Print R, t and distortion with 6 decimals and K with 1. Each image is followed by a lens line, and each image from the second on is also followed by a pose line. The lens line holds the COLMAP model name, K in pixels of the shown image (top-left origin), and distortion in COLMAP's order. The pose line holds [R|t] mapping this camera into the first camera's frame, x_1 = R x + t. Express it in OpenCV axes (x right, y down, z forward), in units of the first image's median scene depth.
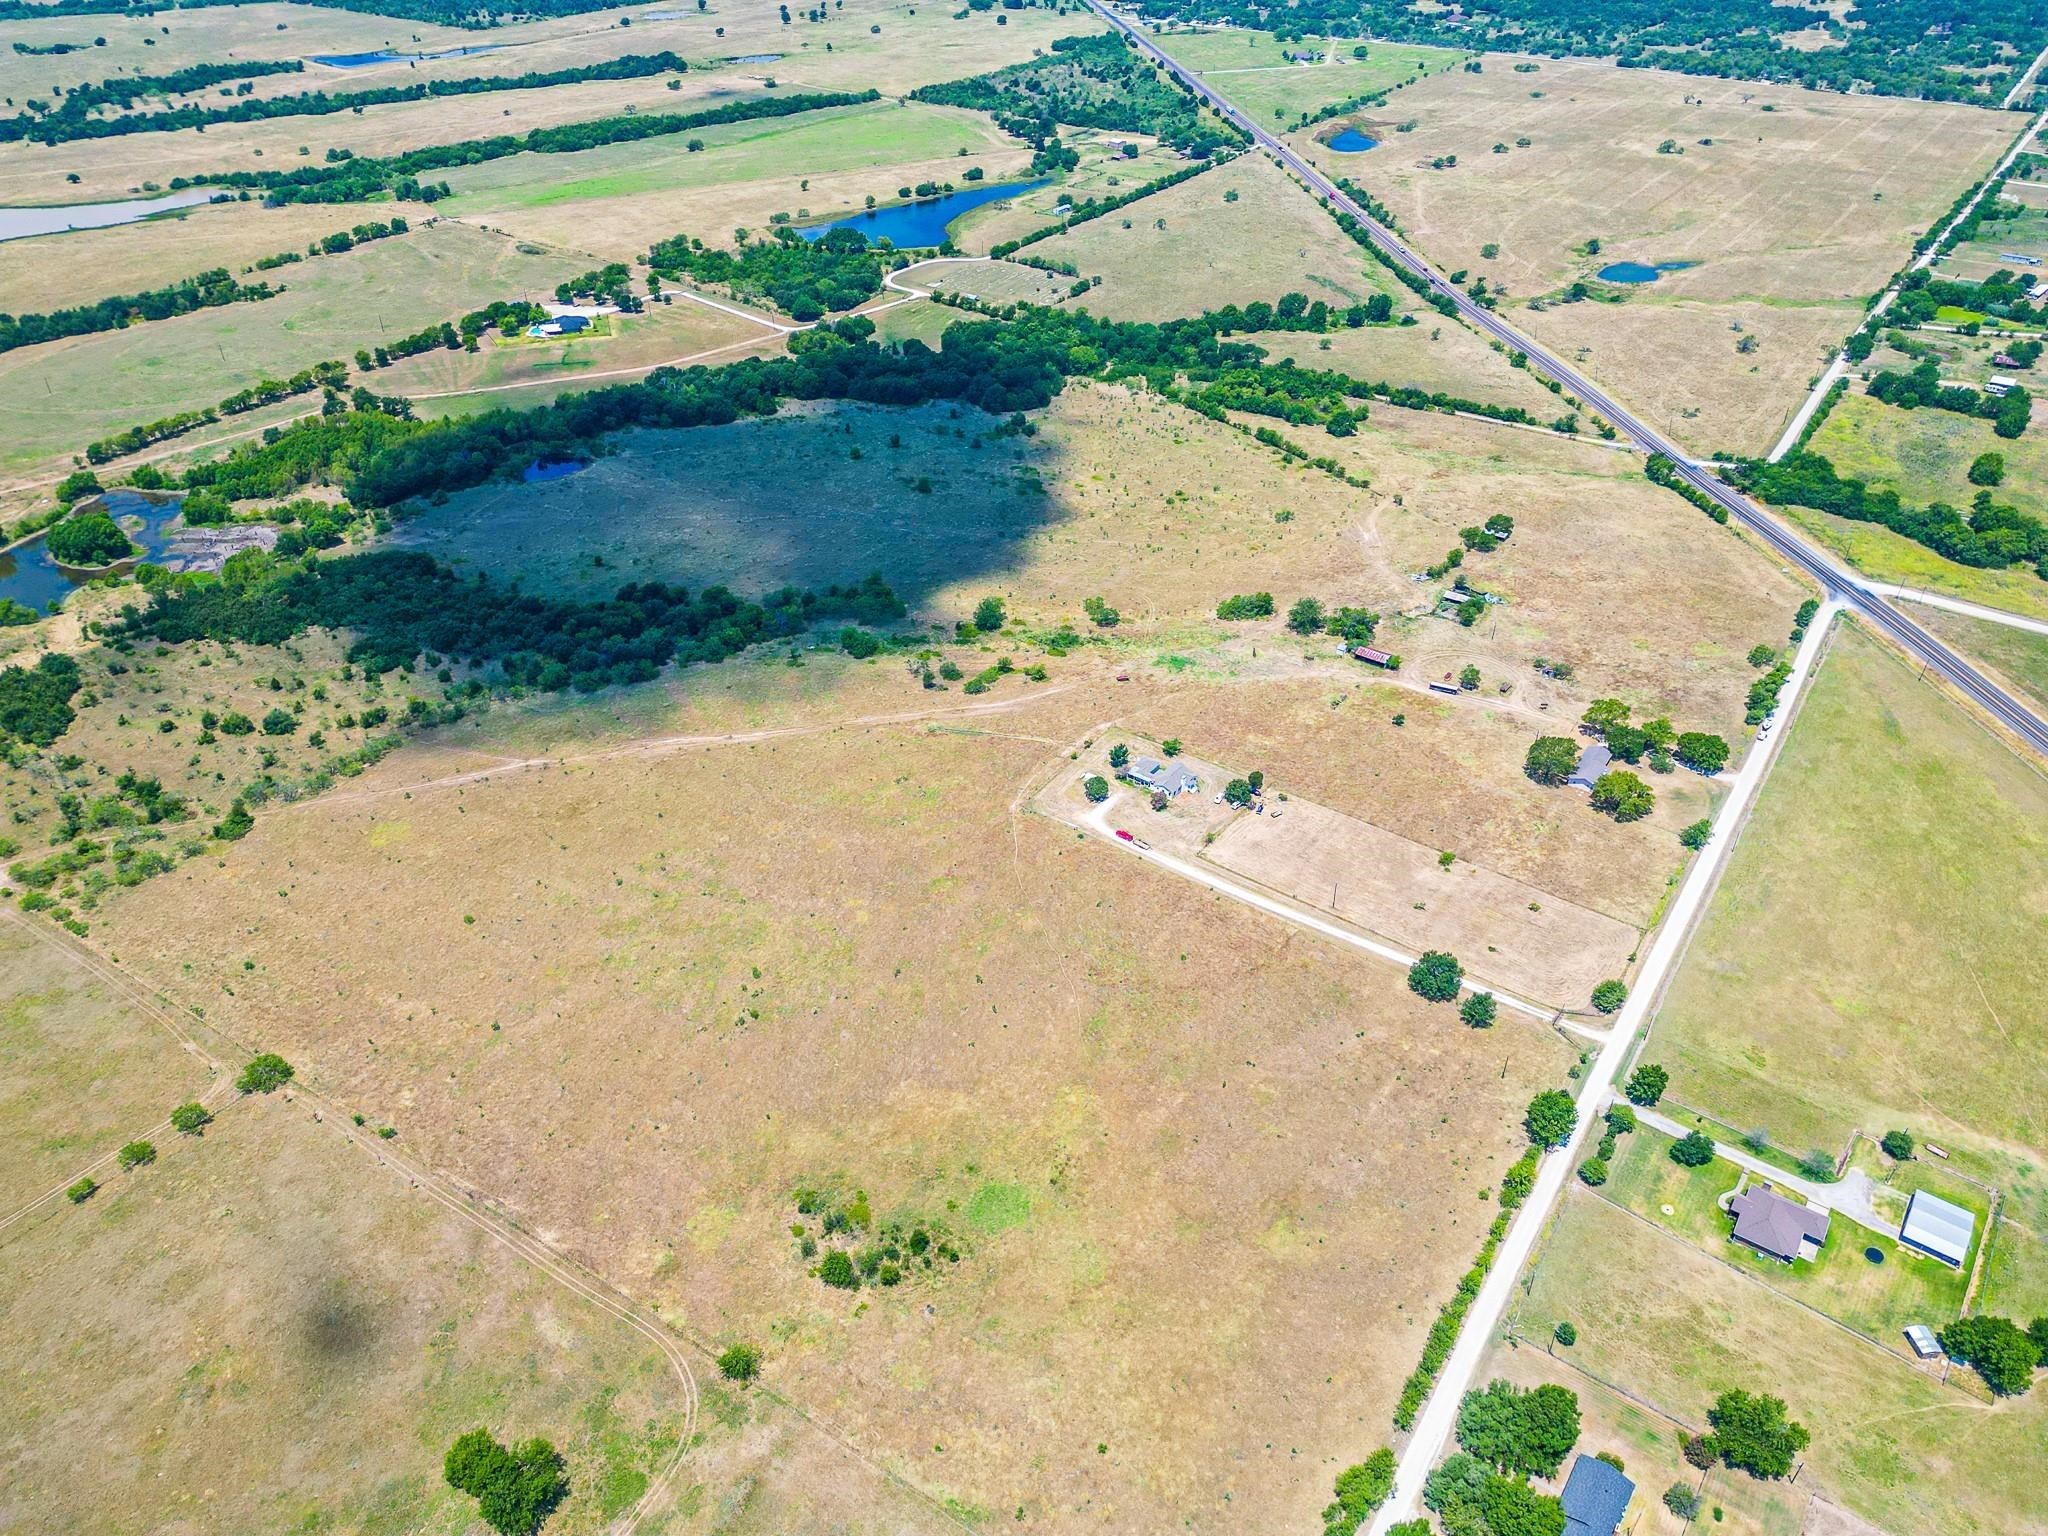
lens RADIAL K [[1428.5, 0, 1024.0], [0, 1428.5, 768.0], [0, 0, 1]] dist [0.069332, -0.063713]
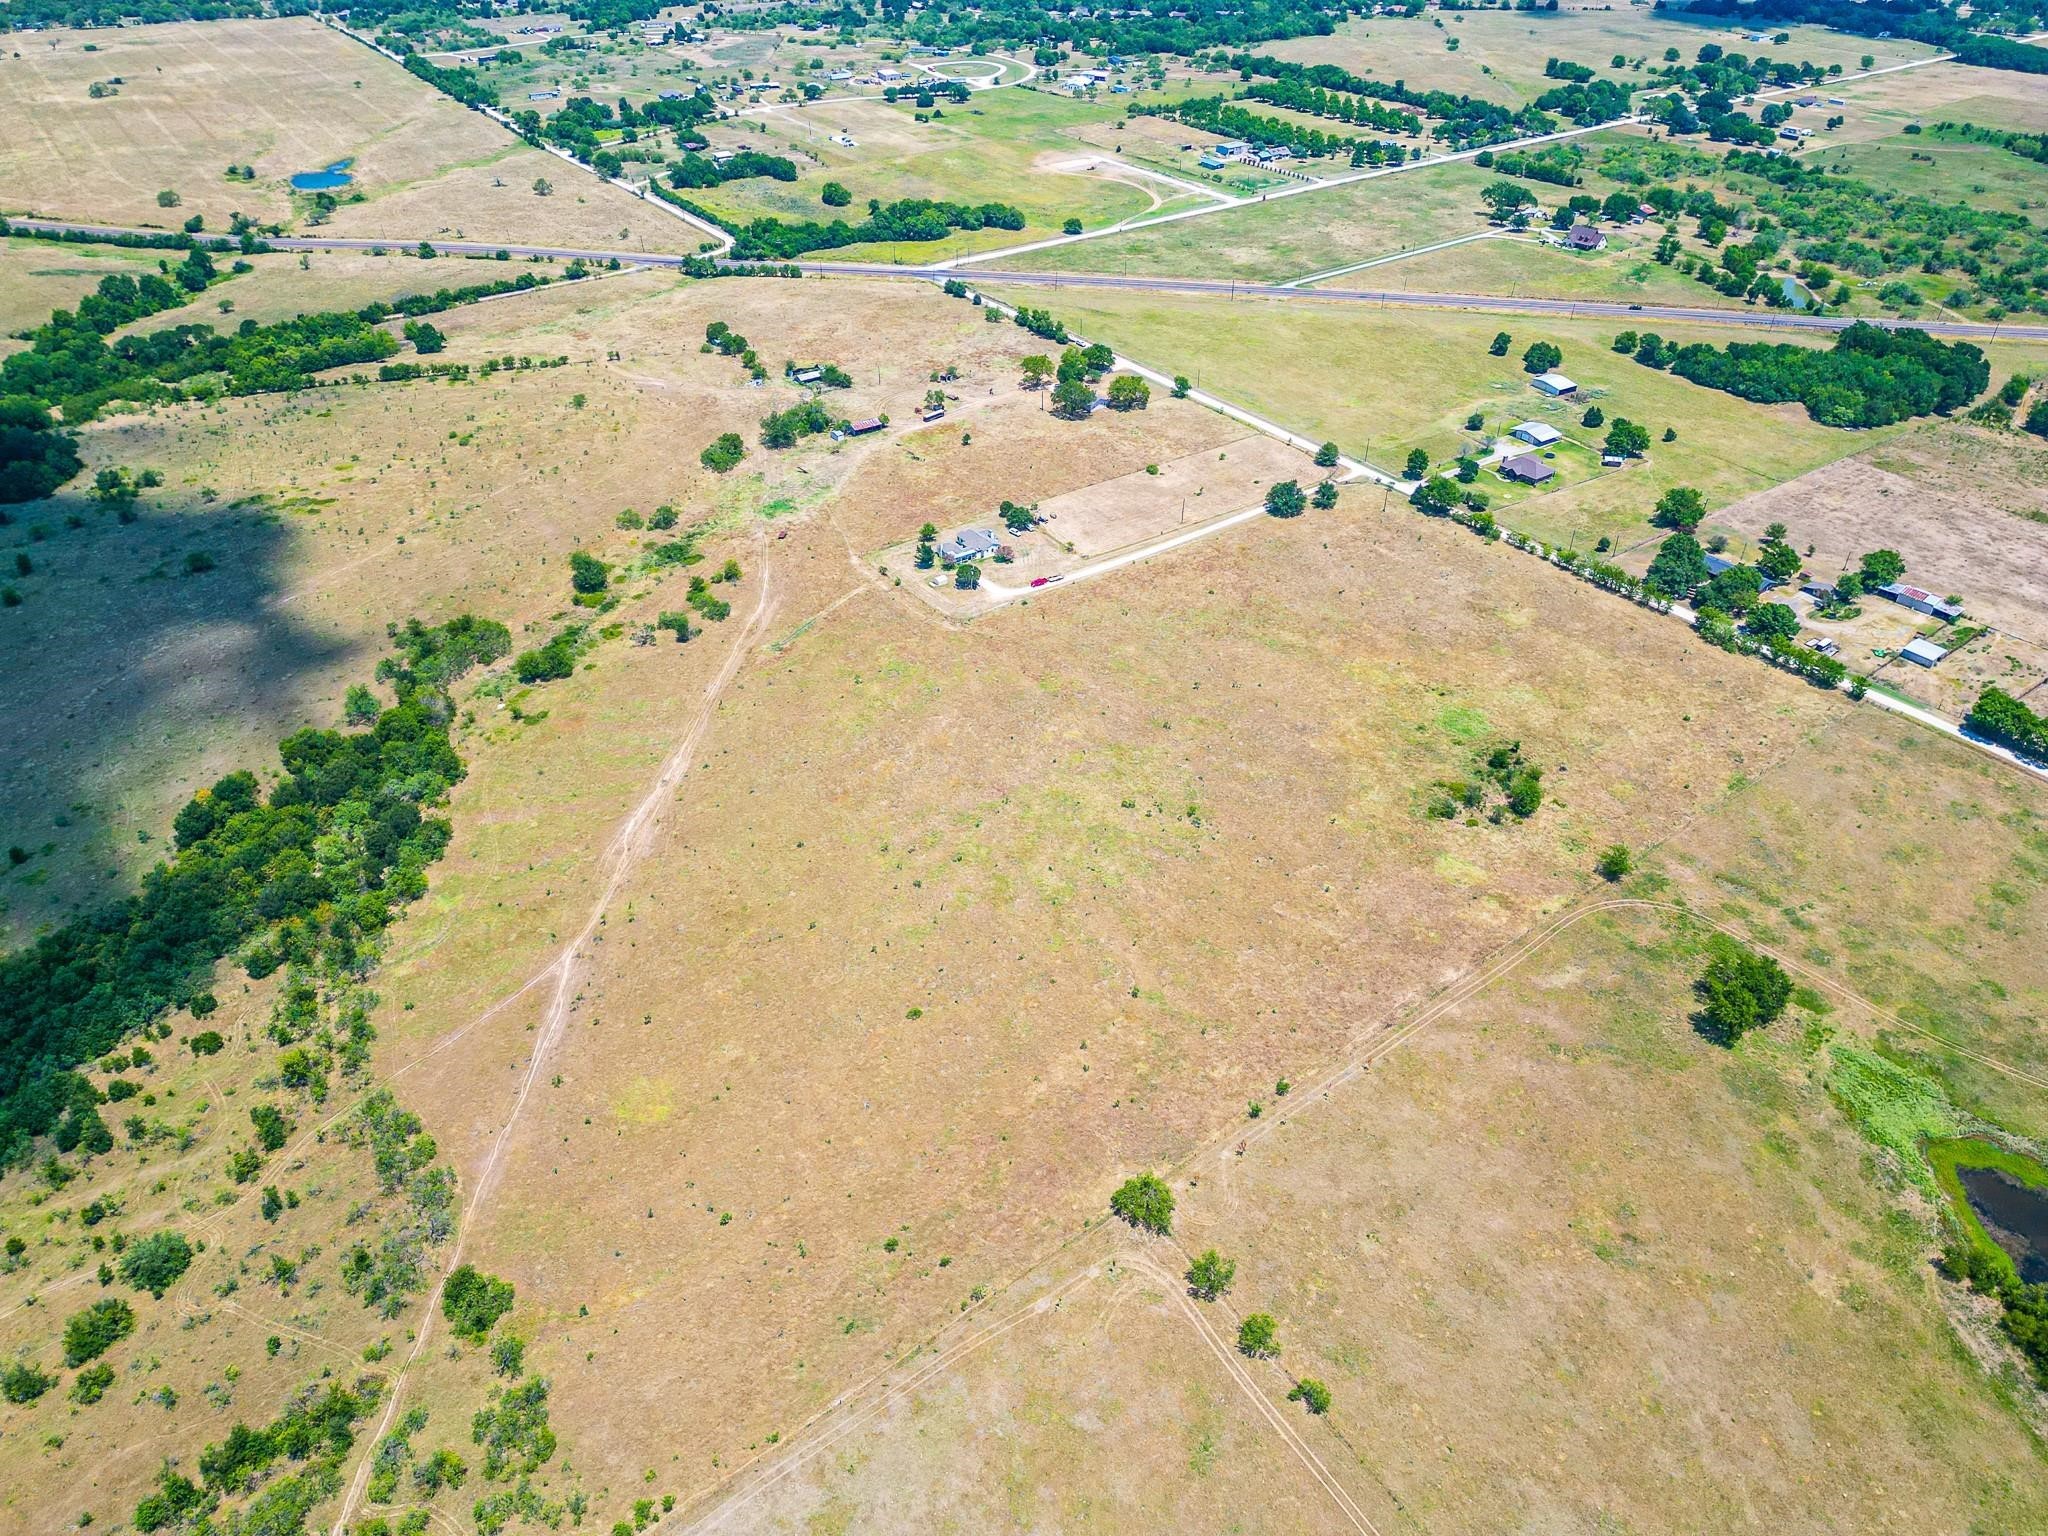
lens RADIAL K [[1428.5, 0, 1024.0], [0, 1428.5, 768.0], [0, 0, 1]] dist [0.069332, -0.063713]
pose [[0.325308, -0.545224, 0.772596, -0.501105], [0.546965, 0.774979, 0.316602, -0.112981], [-0.771365, 0.319590, 0.550325, 0.295428]]
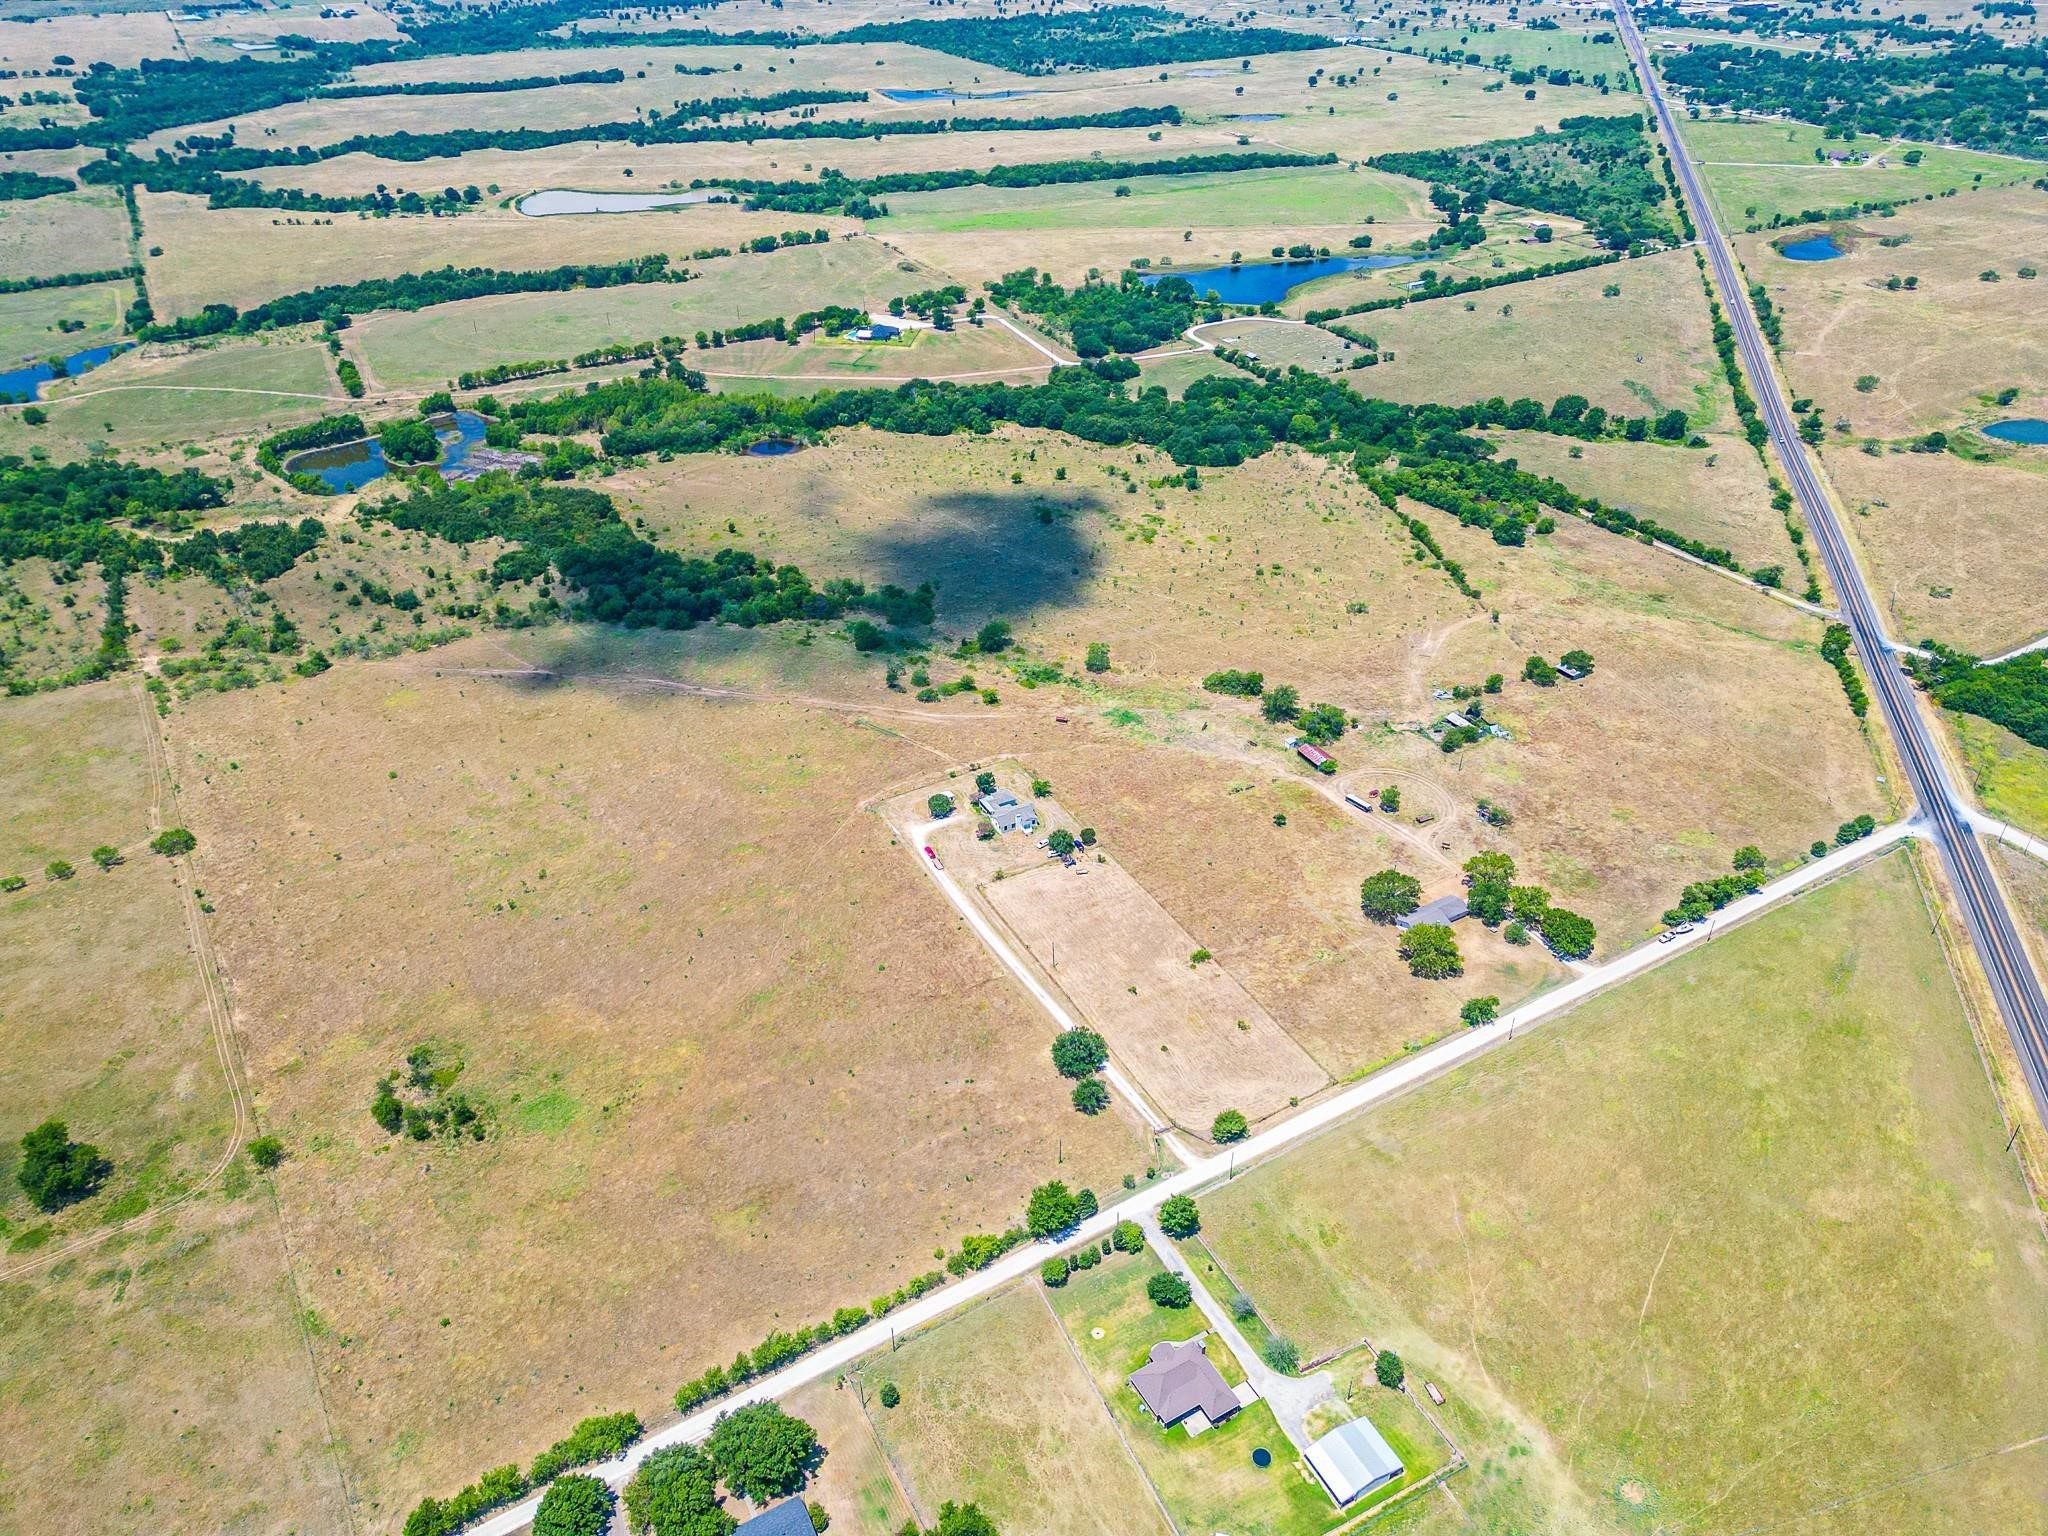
lens RADIAL K [[1428.5, 0, 1024.0], [0, 1428.5, 768.0], [0, 0, 1]] dist [0.069332, -0.063713]
pose [[0.905863, 0.232368, -0.354144, 0.299199], [-0.244428, 0.969605, 0.010975, -0.024659], [0.345930, 0.076621, 0.935126, 0.032296]]
